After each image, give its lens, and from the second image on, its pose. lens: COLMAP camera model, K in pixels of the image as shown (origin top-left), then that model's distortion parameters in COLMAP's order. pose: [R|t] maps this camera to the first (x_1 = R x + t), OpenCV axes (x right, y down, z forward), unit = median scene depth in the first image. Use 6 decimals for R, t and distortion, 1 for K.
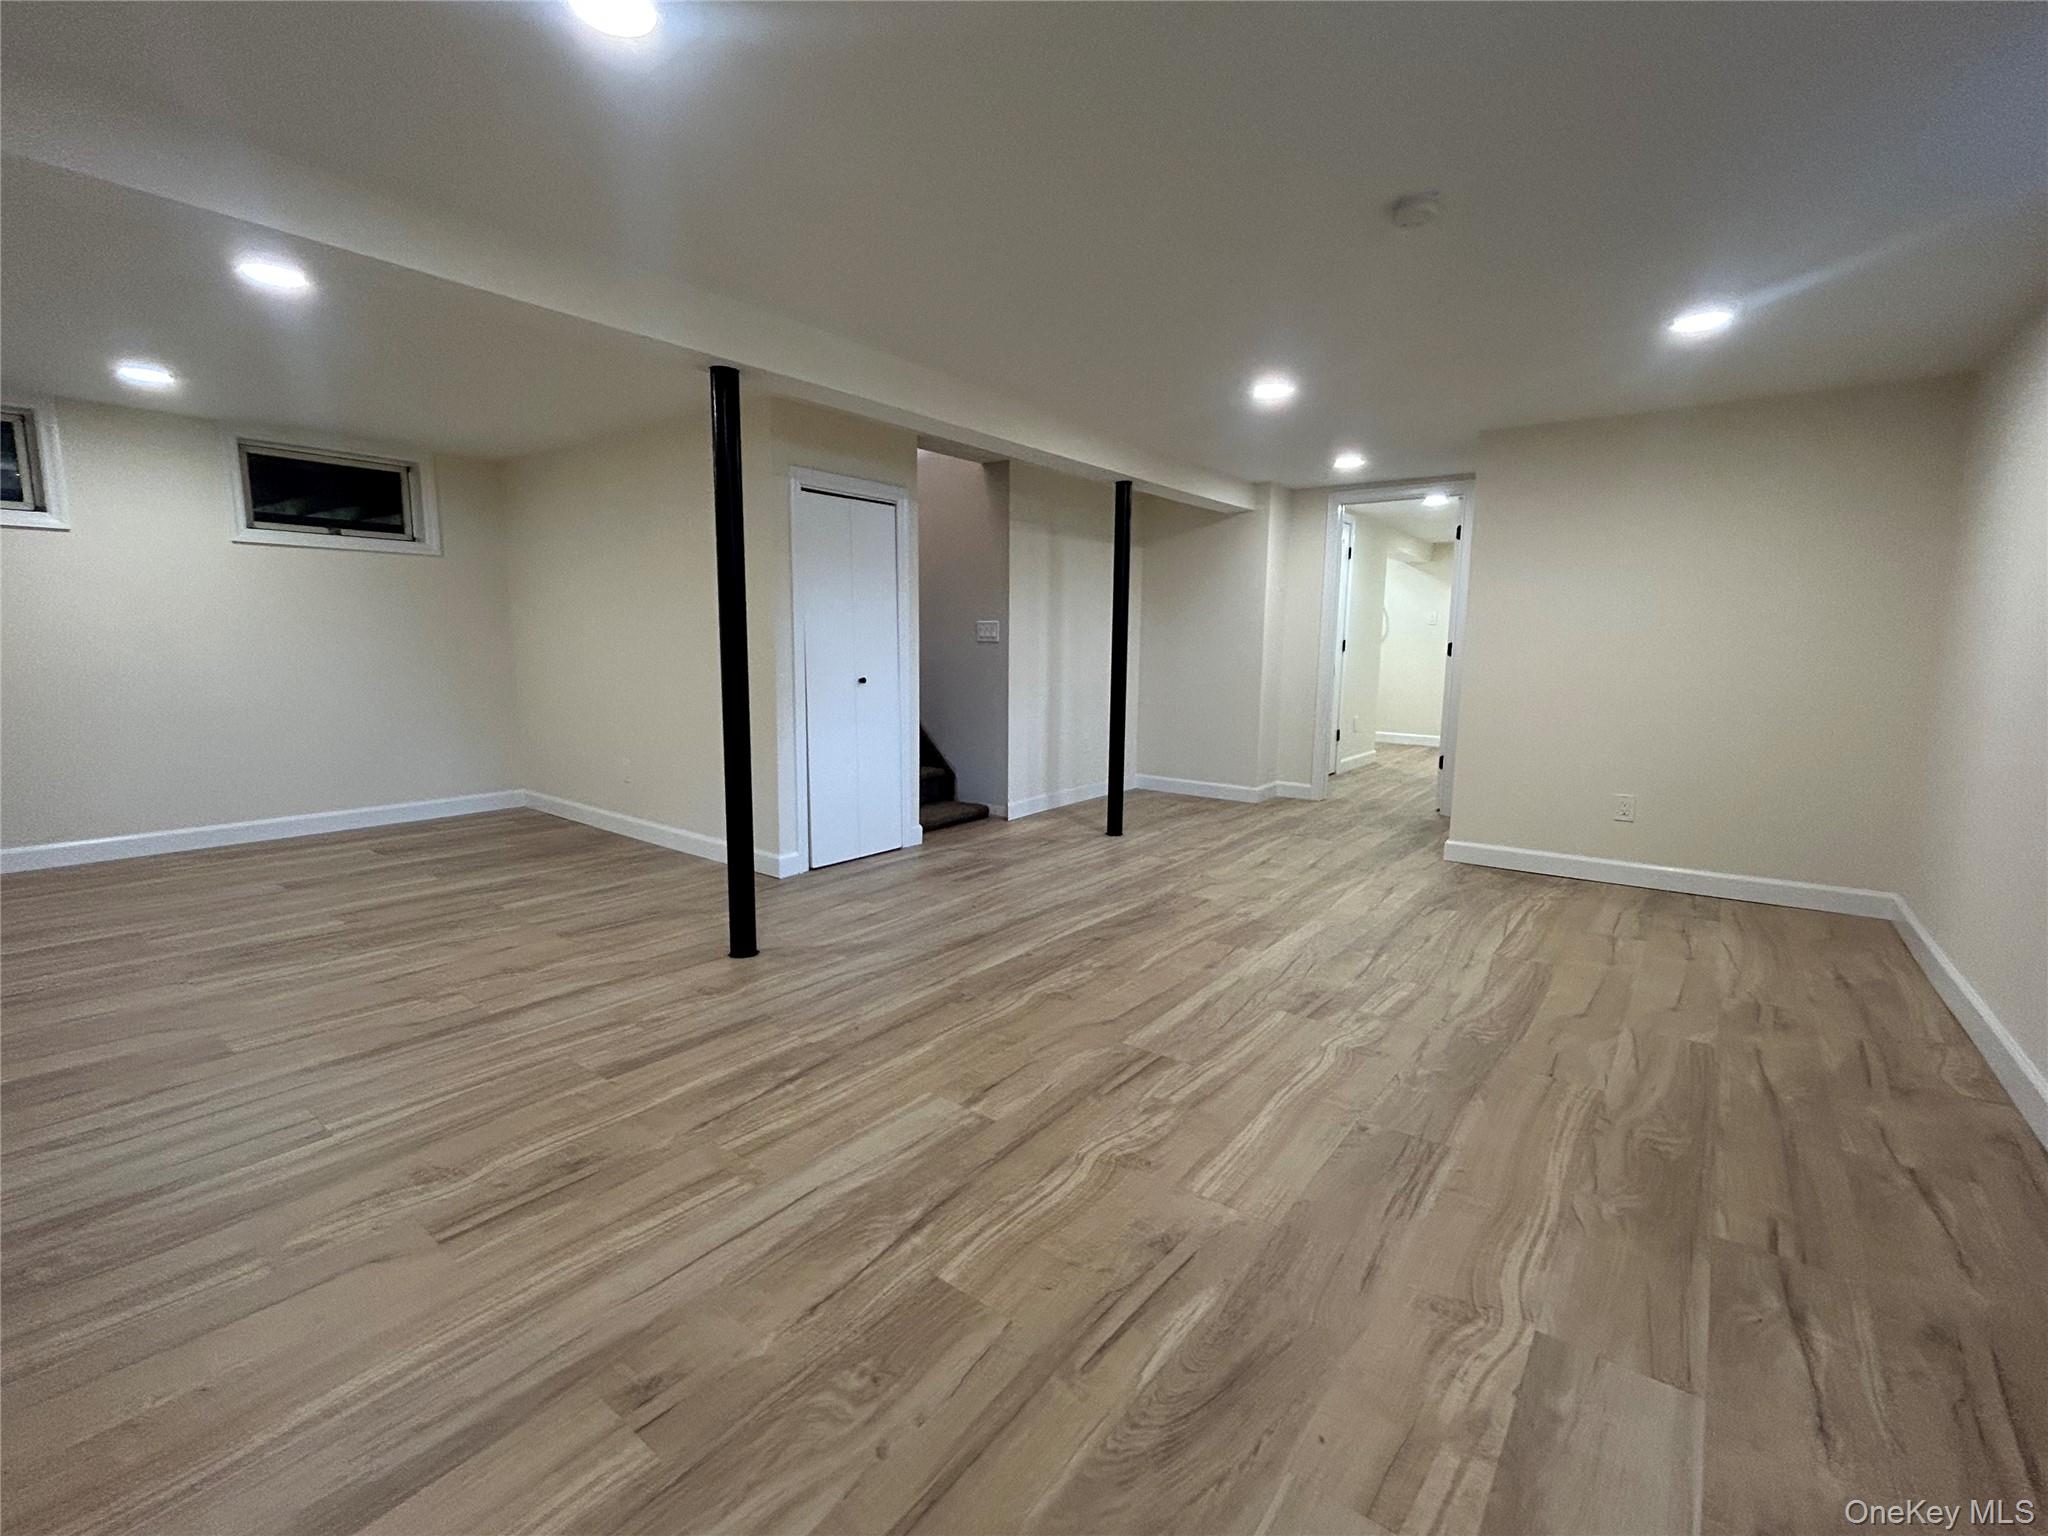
lens RADIAL K [[901.2, 0, 1015.6], [0, 901.2, 766.6], [0, 0, 1]] dist [-0.004067, 0.002903]
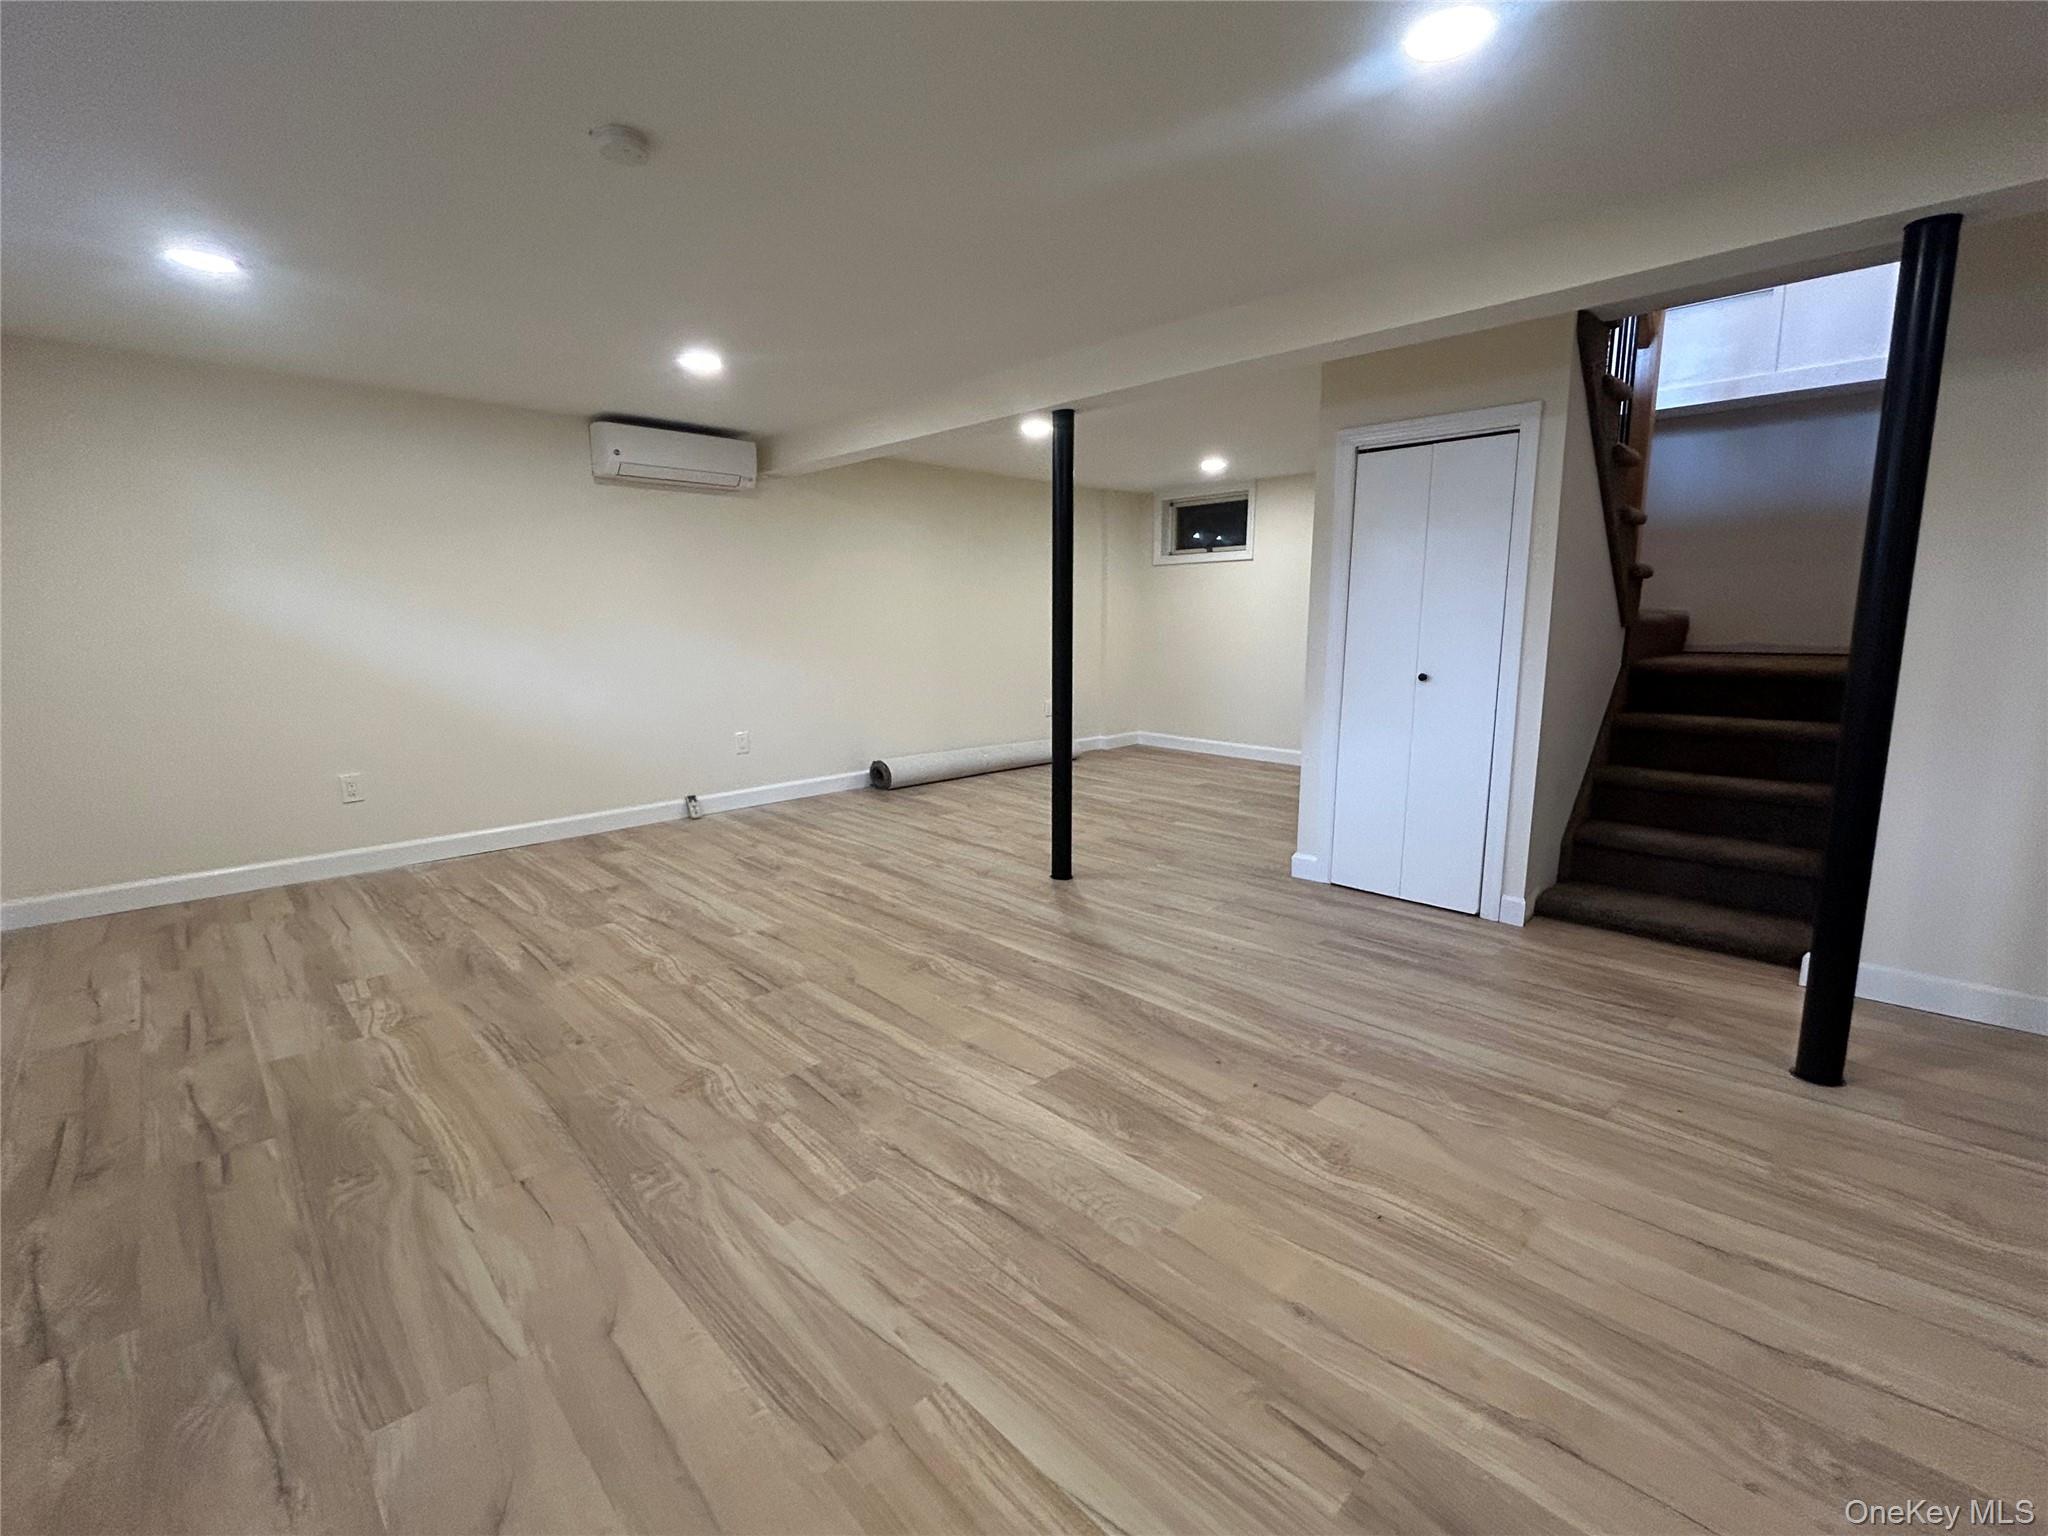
lens RADIAL K [[901.2, 0, 1024.1], [0, 901.2, 766.7], [0, 0, 1]] dist [-0.004067, 0.002903]
pose [[-0.131742, 0.153881, -0.979267, 1.150552], [-0.136061, 0.975721, 0.171629, -0.189658], [0.981902, 0.155850, -0.107606, 1.341202]]
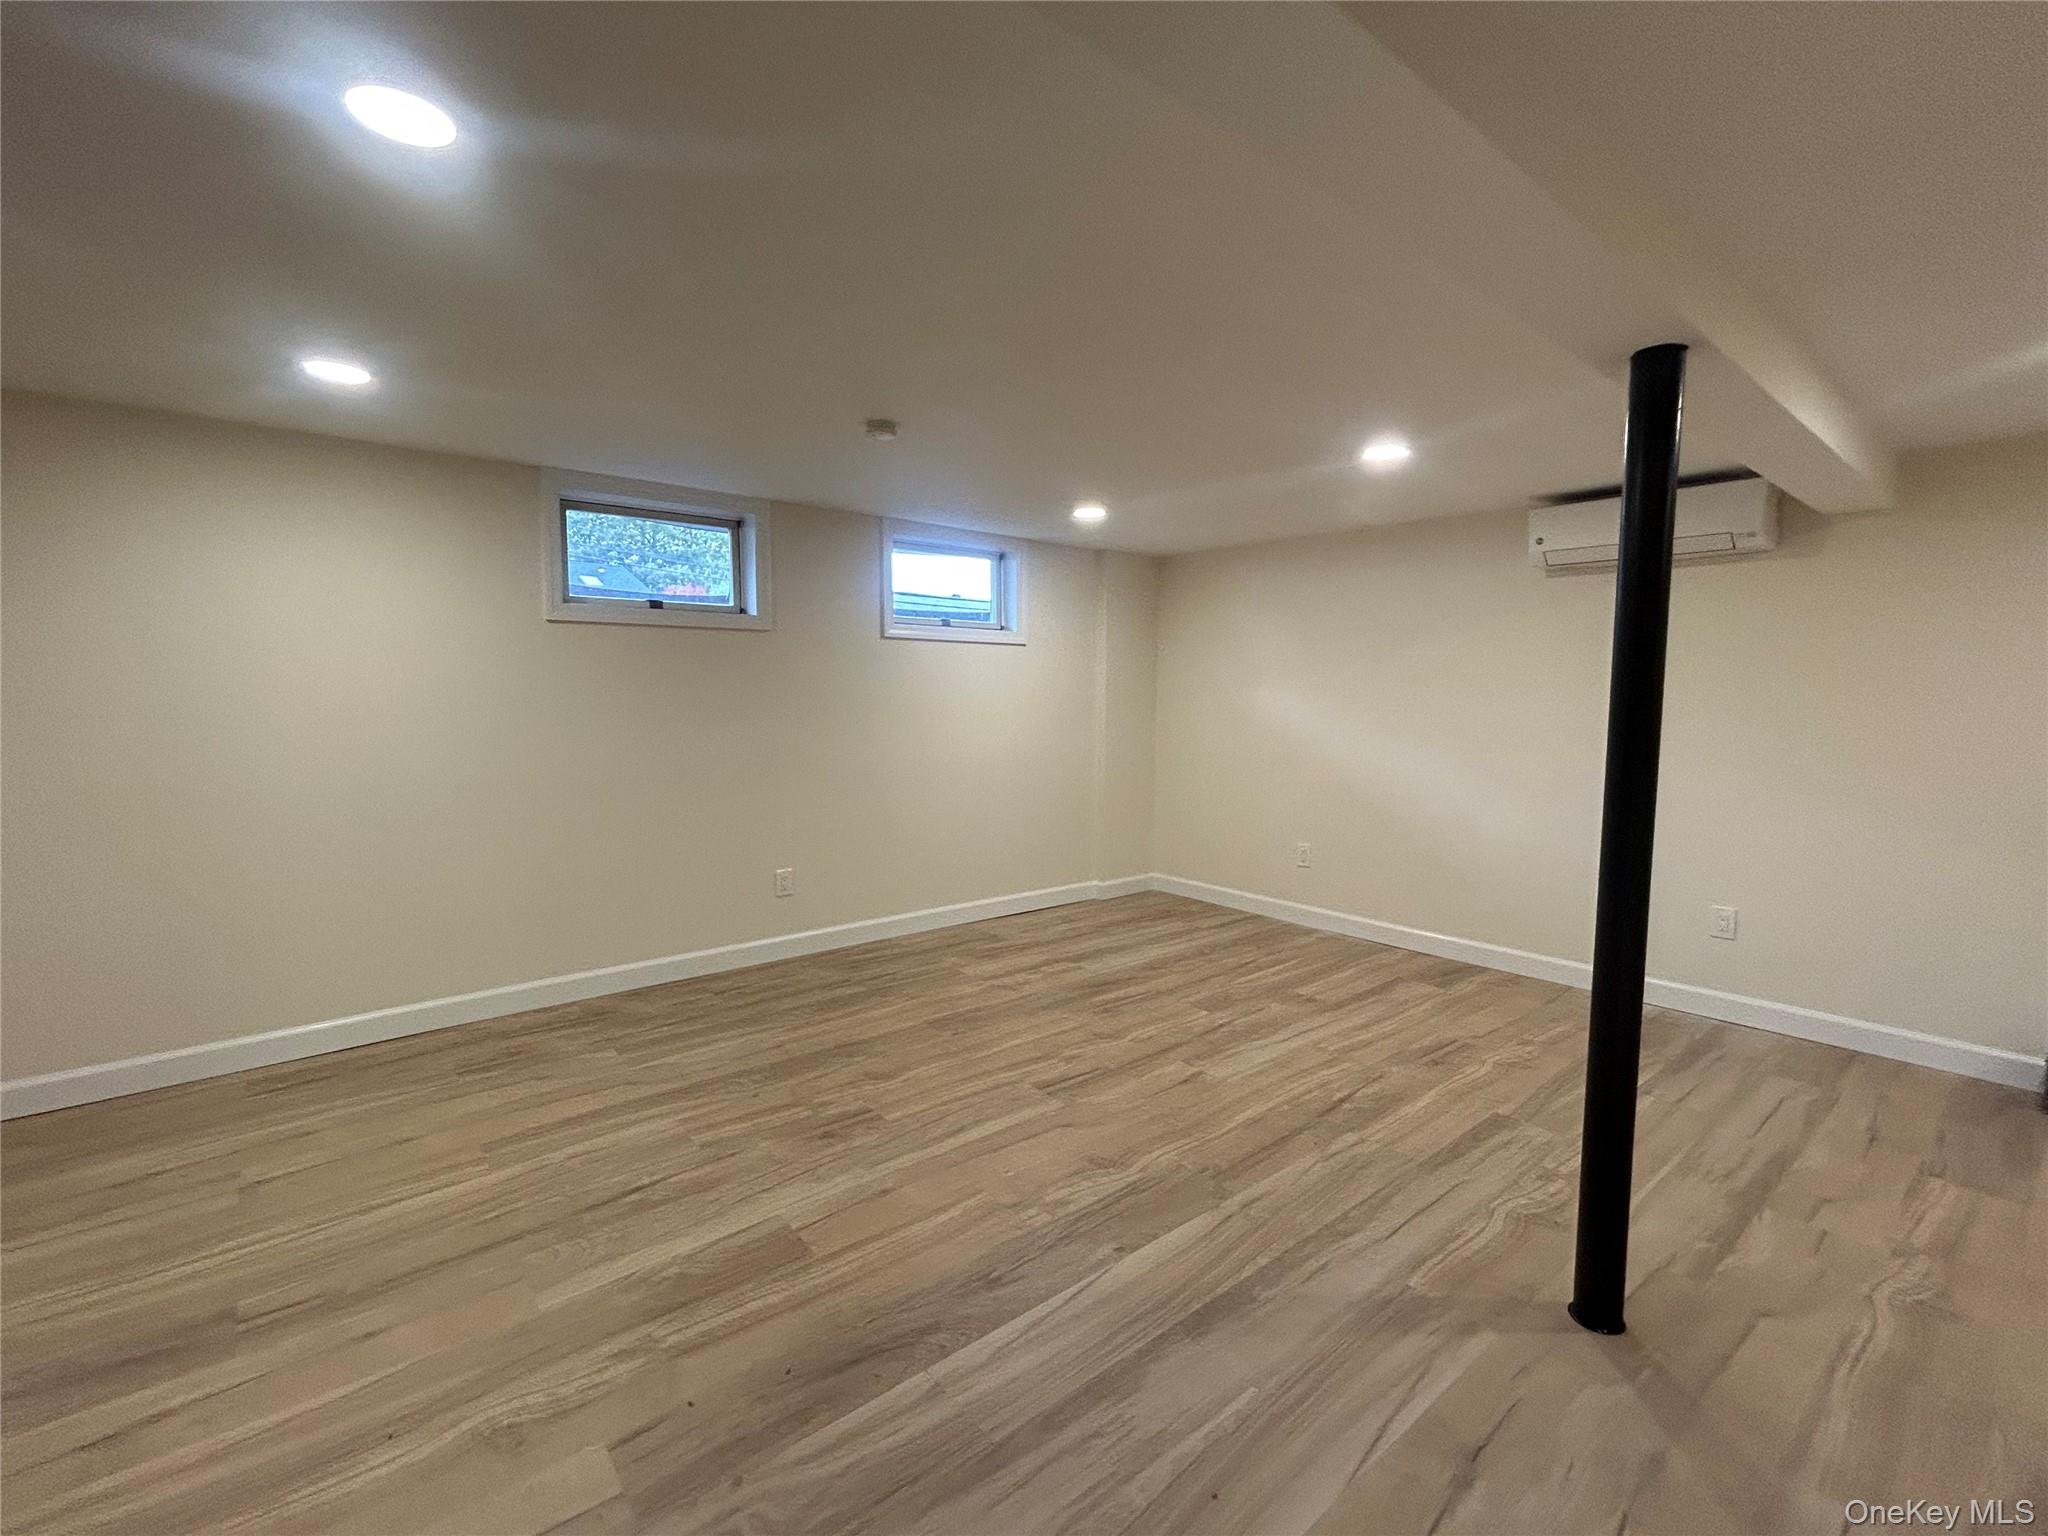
lens RADIAL K [[901.2, 0, 1020.1], [0, 901.2, 772.3], [0, 0, 1]] dist [-0.004067, 0.002903]
pose [[-0.975395, -0.039105, 0.216968, -0.056190], [0.012595, 0.972652, 0.231925, -0.363557], [-0.220104, 0.228951, -0.948228, 1.982927]]
